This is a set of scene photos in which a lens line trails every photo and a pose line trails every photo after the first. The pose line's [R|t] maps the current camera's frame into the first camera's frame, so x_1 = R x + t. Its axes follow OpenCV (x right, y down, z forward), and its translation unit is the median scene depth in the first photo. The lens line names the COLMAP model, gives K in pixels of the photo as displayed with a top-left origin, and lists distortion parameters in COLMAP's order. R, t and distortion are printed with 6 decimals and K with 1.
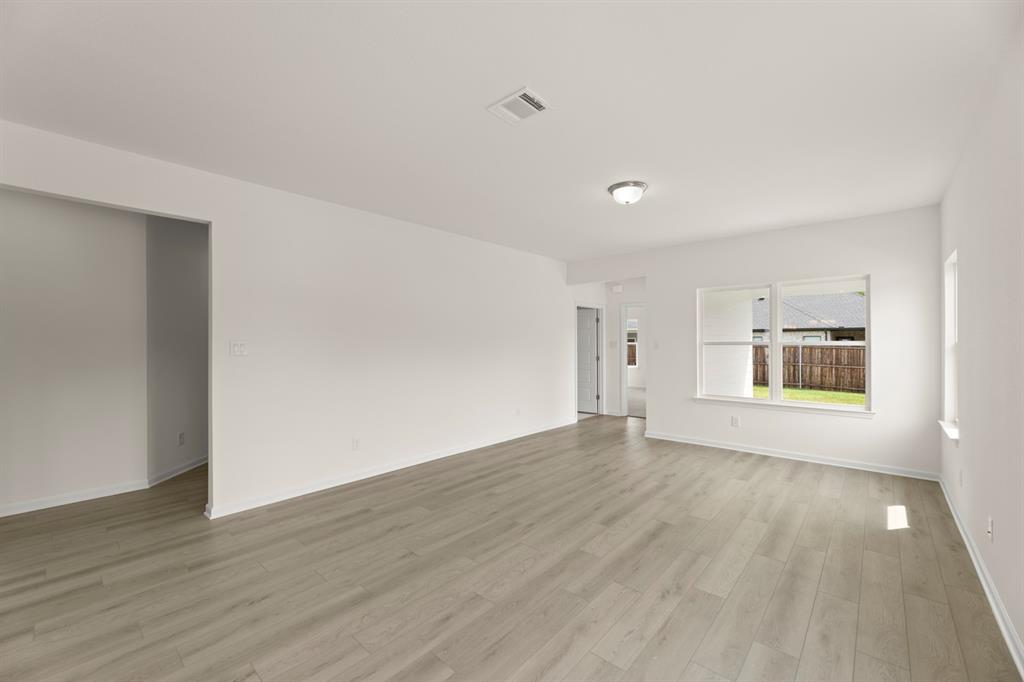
lens RADIAL K [[418.0, 0, 515.1], [0, 418.0, 342.4], [0, 0, 1]] dist [-0.001345, 0.000509]
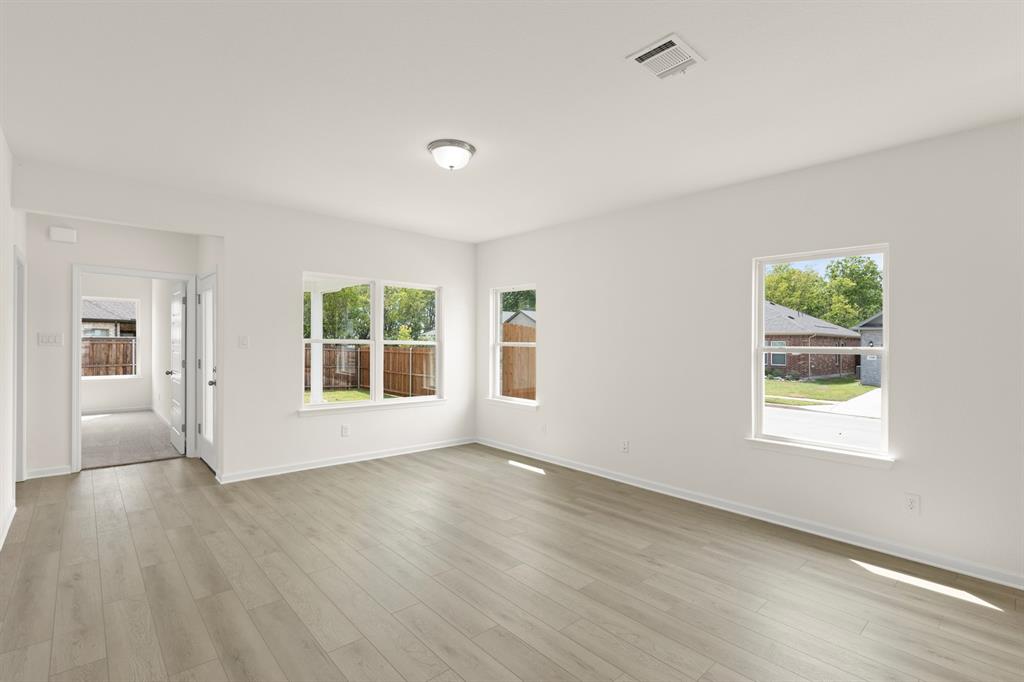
lens RADIAL K [[475.9, 0, 511.4], [0, 475.9, 349.1], [0, 0, 1]] dist [0.000392, -0.000005]
pose [[0.110780, -0.010303, 0.993792, -0.688645], [-0.015180, 0.999812, 0.012057, 0.000603], [-0.993729, -0.016421, 0.110603, 0.881486]]
